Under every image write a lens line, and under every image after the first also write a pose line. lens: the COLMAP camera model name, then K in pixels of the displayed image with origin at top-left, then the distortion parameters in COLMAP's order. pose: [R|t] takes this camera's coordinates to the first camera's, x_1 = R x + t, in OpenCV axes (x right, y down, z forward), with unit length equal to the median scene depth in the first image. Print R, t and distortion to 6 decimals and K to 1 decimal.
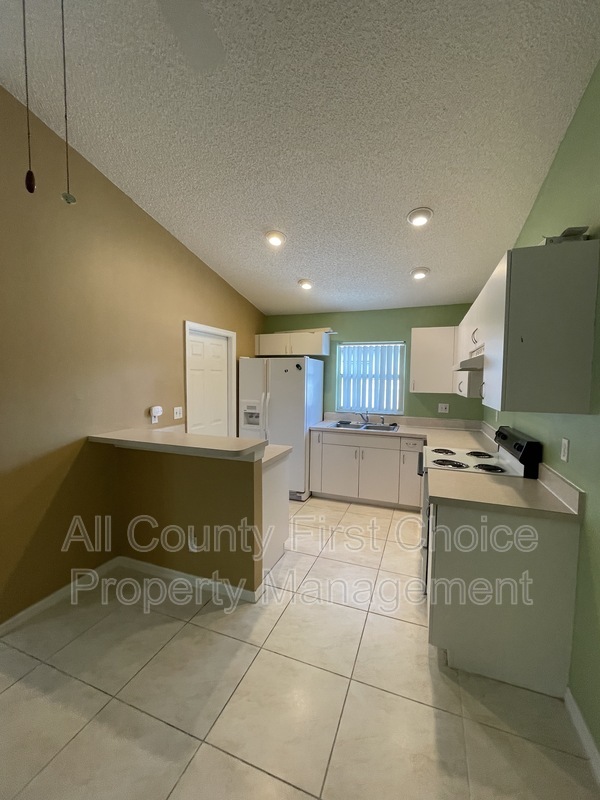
lens RADIAL K [[326.3, 0, 302.5], [0, 326.3, 398.5], [0, 0, 1]] dist [-0.001858, -0.000635]
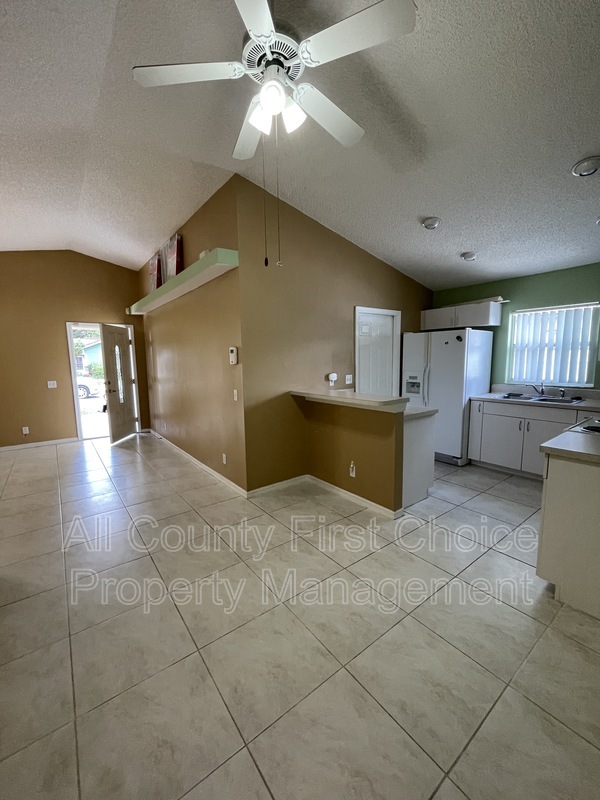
lens RADIAL K [[326.3, 0, 301.7], [0, 326.3, 398.9], [0, 0, 1]] dist [-0.001858, -0.000635]
pose [[0.847254, 0.042110, -0.529517, 0.123275], [-0.008009, 0.997752, 0.066532, 0.030786], [0.531128, -0.052129, 0.845686, -0.163925]]
